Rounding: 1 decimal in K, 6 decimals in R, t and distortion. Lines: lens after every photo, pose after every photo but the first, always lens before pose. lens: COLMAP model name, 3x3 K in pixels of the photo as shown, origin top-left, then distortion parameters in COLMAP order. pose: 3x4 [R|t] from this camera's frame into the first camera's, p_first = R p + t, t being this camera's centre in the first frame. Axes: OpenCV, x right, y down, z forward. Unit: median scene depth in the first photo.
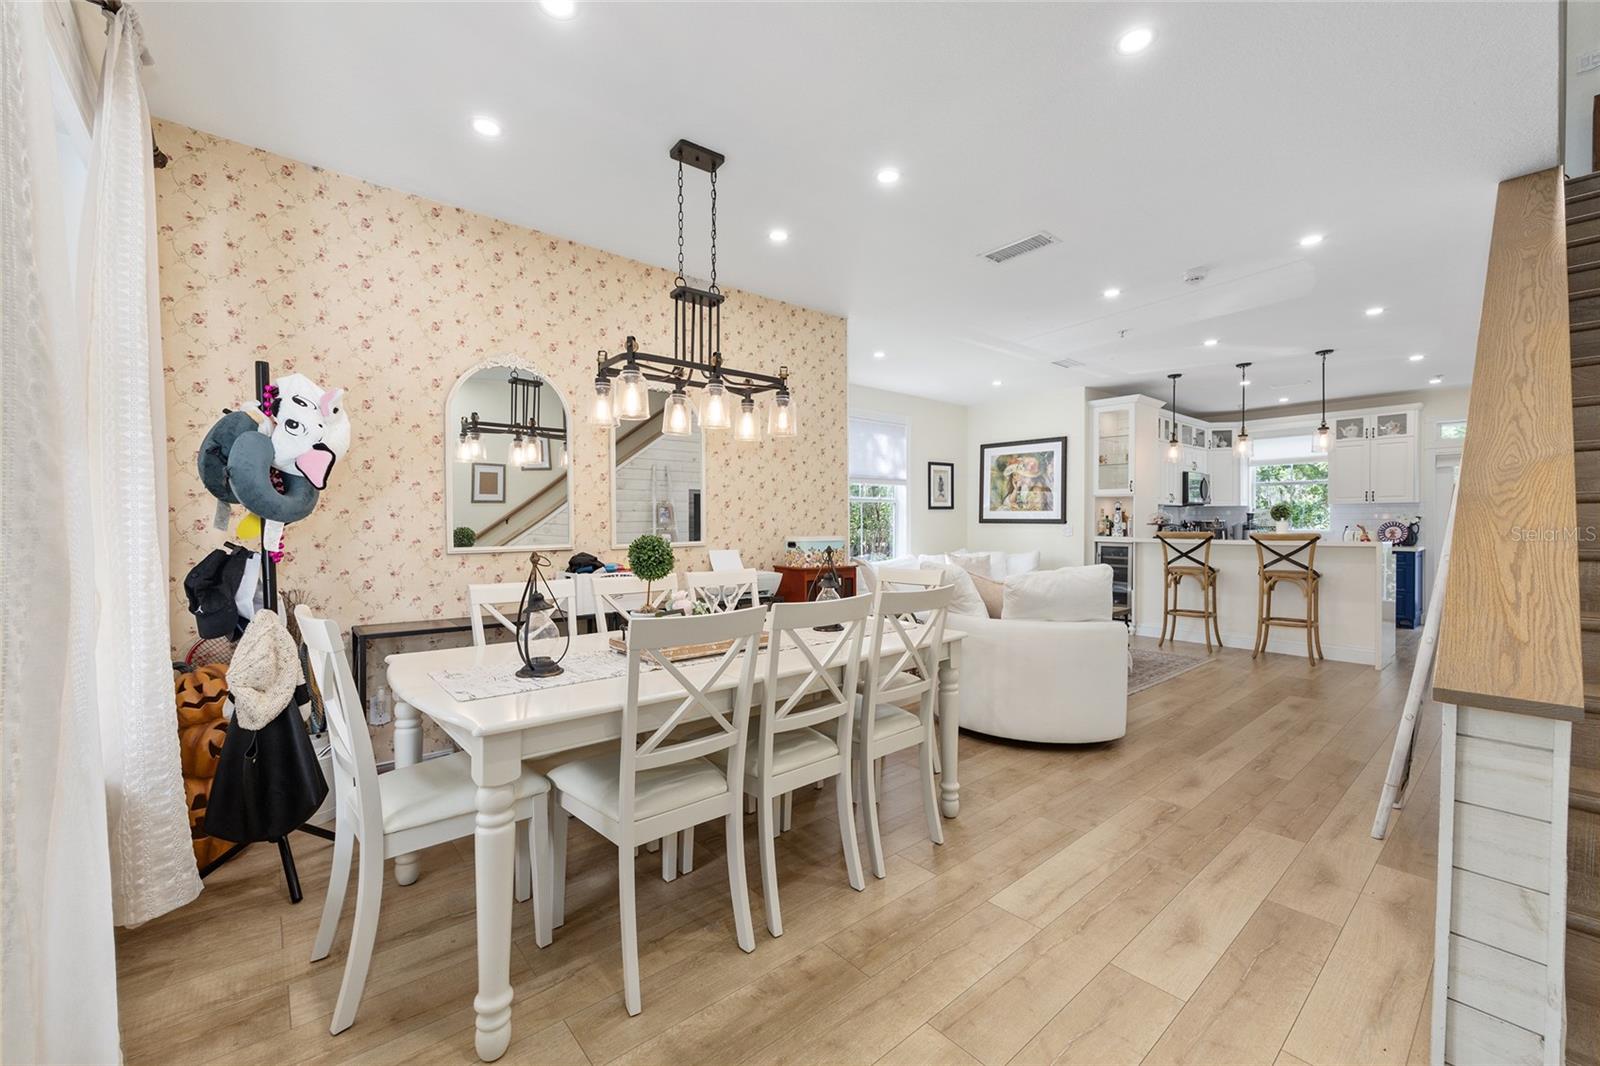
lens RADIAL K [[643.6, 0, 800.6], [0, 643.6, 530.1], [0, 0, 1]] dist [-0.006513, 0.002837]
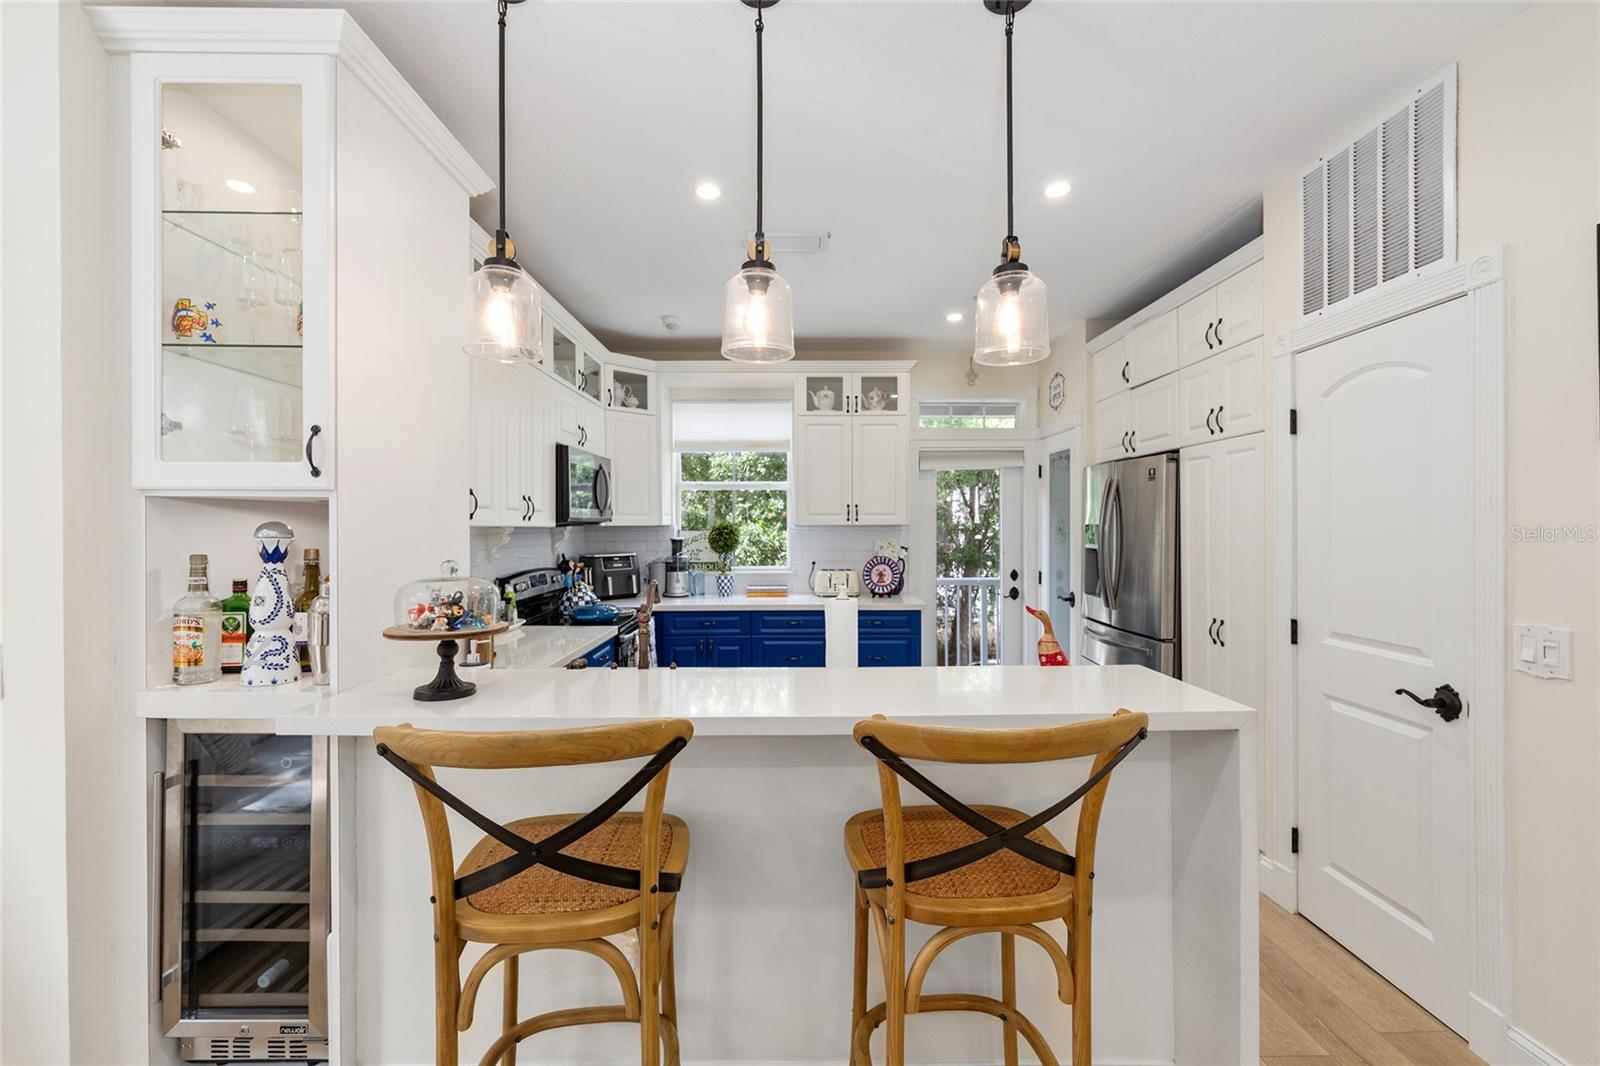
lens RADIAL K [[643.6, 0, 794.3], [0, 643.6, 529.7], [0, 0, 1]] dist [-0.006513, 0.002837]
pose [[0.644296, -0.003906, 0.764766, 0.546297], [0.009795, 0.999947, -0.003145, -0.048361], [-0.764714, 0.009517, 0.644300, 0.893983]]
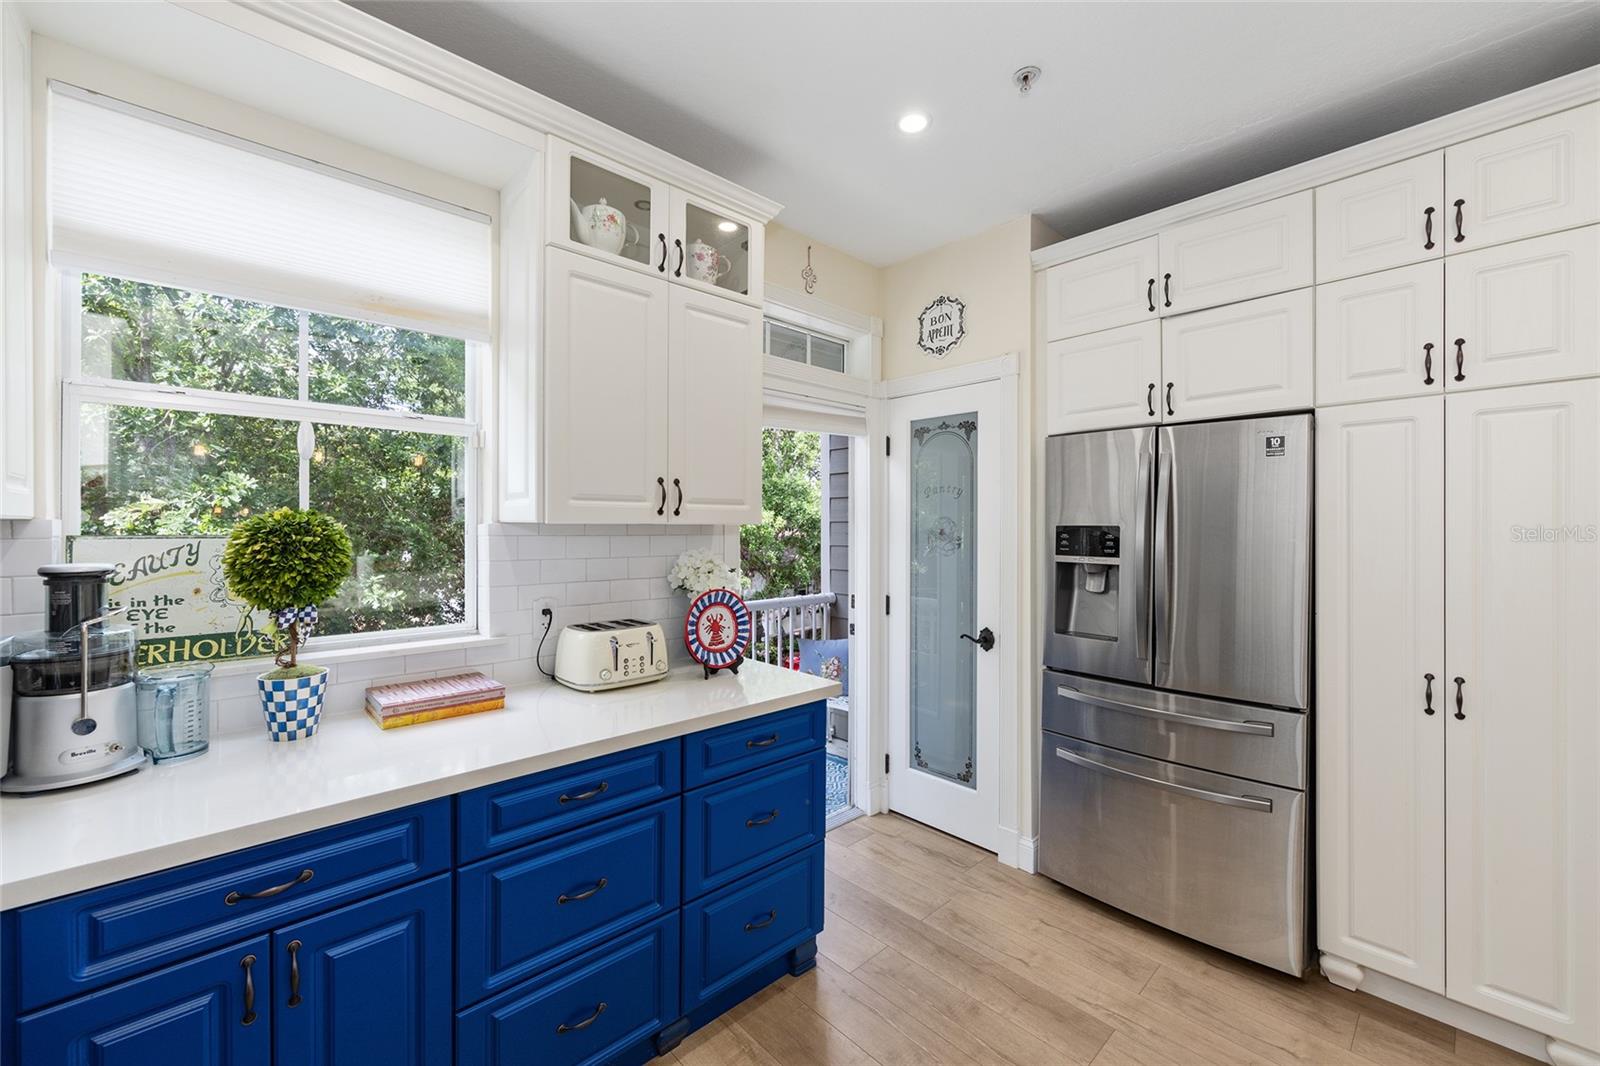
lens RADIAL K [[643.6, 0, 803.3], [0, 643.6, 528.9], [0, 0, 1]] dist [-0.006513, 0.002837]
pose [[-0.051225, 0.000480, 0.998687, 0.839802], [0.008650, 0.999963, -0.000037, -0.052620], [-0.998650, 0.008637, -0.051227, 1.292935]]
